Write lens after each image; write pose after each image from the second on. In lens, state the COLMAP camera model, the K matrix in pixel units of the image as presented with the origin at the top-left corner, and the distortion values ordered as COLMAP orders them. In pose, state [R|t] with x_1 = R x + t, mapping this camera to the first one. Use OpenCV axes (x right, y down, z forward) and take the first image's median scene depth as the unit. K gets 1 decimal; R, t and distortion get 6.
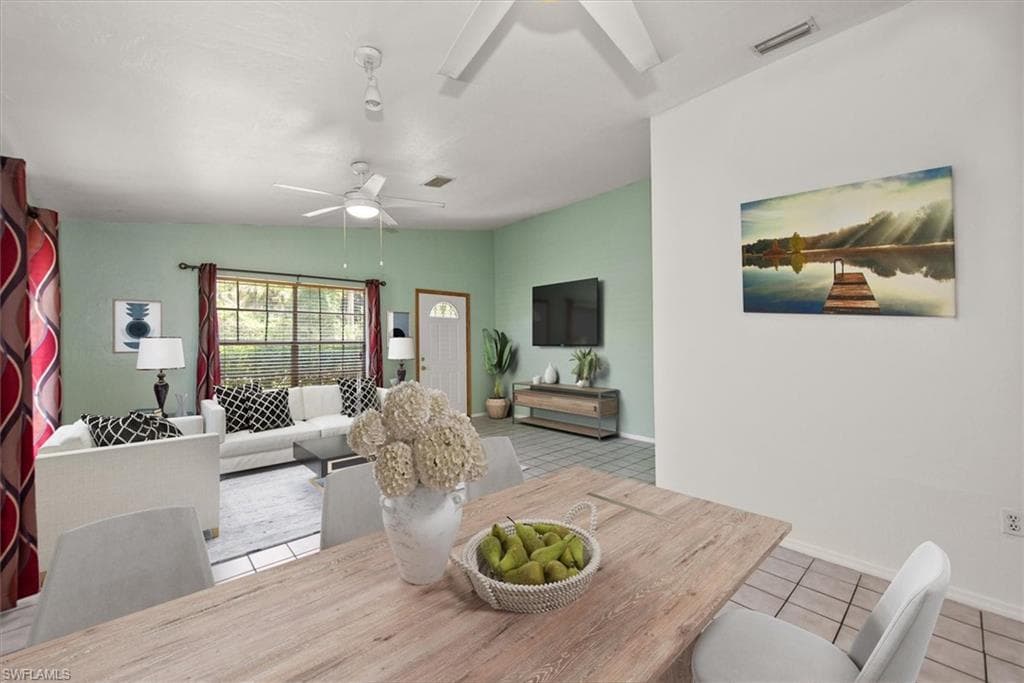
lens RADIAL K [[407.7, 0, 510.1], [0, 407.7, 345.1], [0, 0, 1]] dist [0.018352, -0.005025]
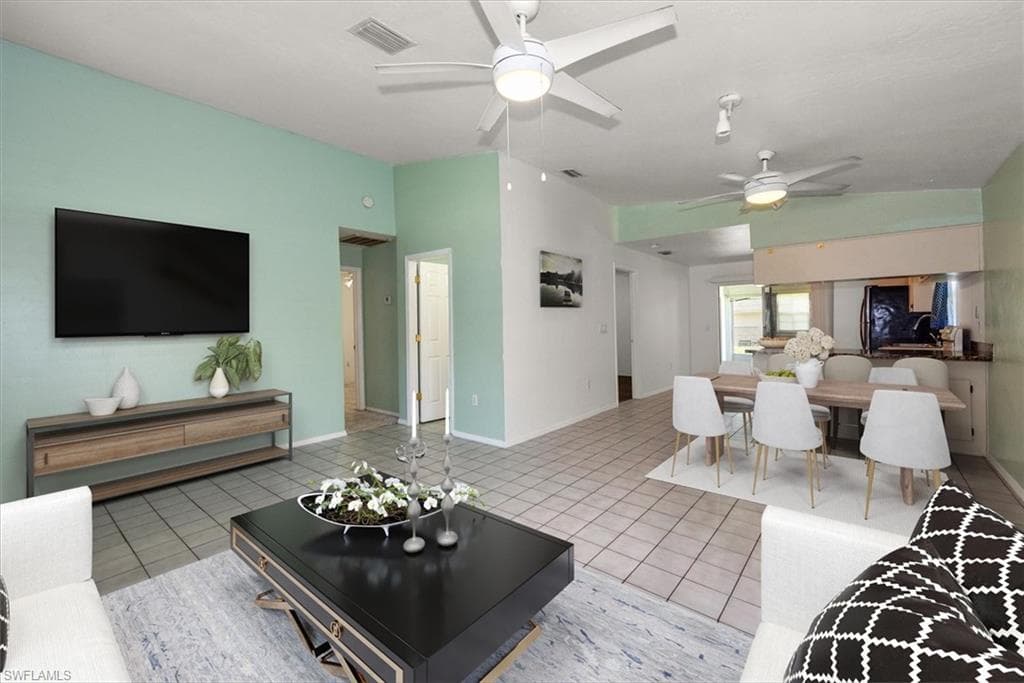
lens RADIAL K [[422.0, 0, 490.0], [0, 422.0, 324.7], [0, 0, 1]] dist [0.010027, -0.002501]
pose [[-0.116188, 0.002576, 0.993224, -0.600460], [0.026491, 0.999649, 0.000507, -0.002186], [-0.992874, 0.026370, -0.116215, 0.731472]]
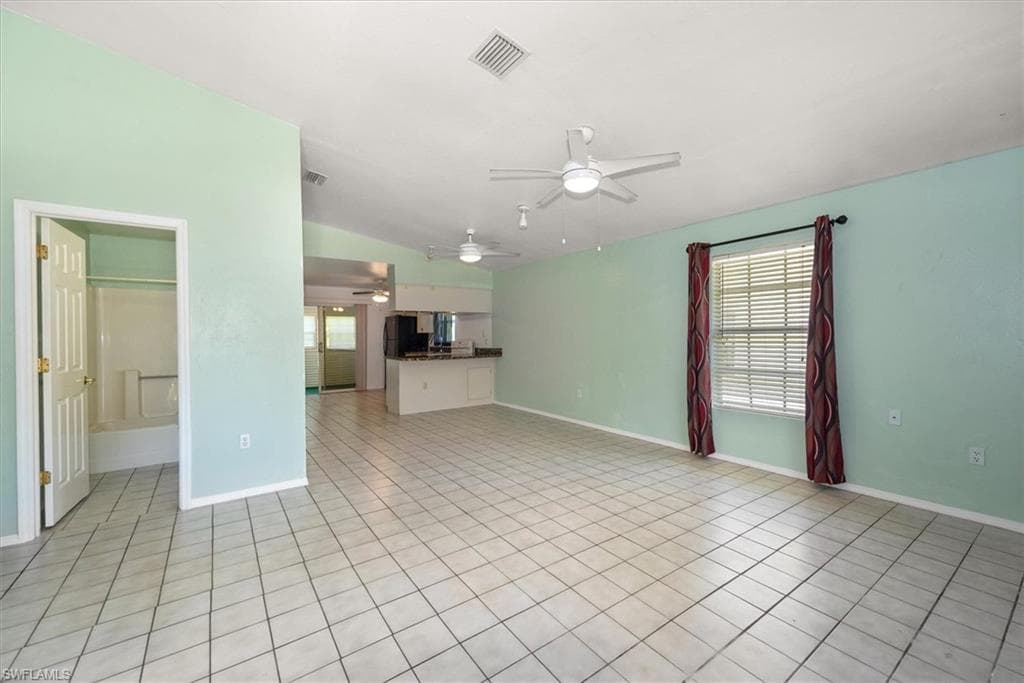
lens RADIAL K [[422.0, 0, 512.0], [0, 422.0, 333.7], [0, 0, 1]] dist [0.010027, -0.002501]
pose [[-0.994515, 0.015656, 0.103411, -0.184988], [0.016248, 0.999856, 0.004887, -0.004927], [-0.103320, 0.006540, -0.994627, 1.275025]]
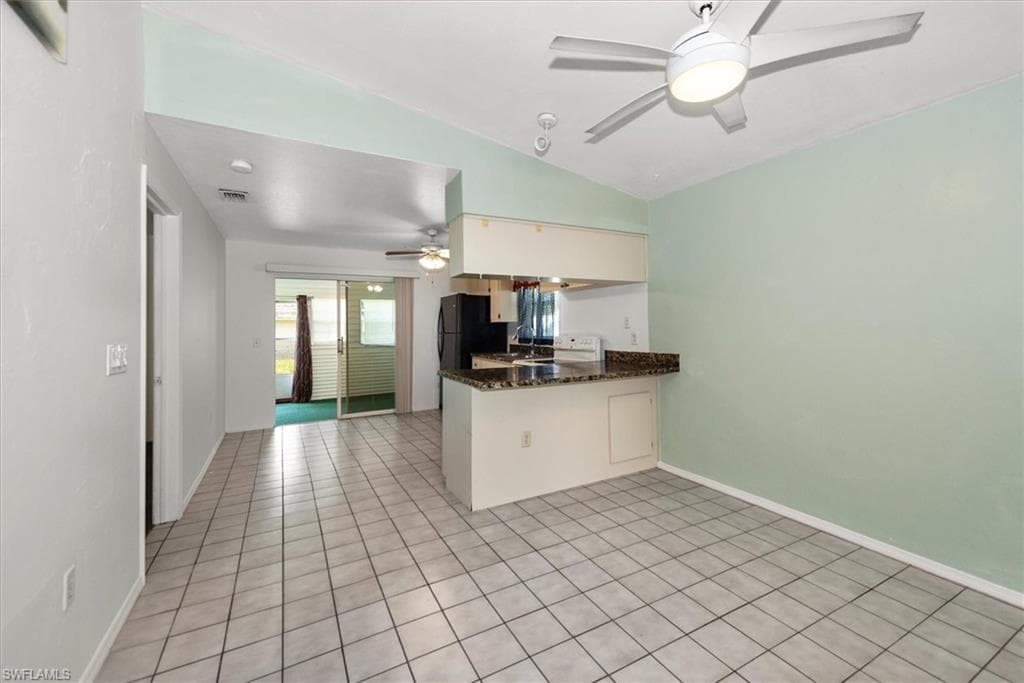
lens RADIAL K [[422.0, 0, 516.1], [0, 422.0, 313.0], [0, 0, 1]] dist [0.010027, -0.002501]
pose [[-0.976107, 0.021873, 0.216188, 0.109783], [0.018458, 0.999671, -0.017802, -0.009079], [-0.216506, -0.013386, -0.976189, 0.567925]]
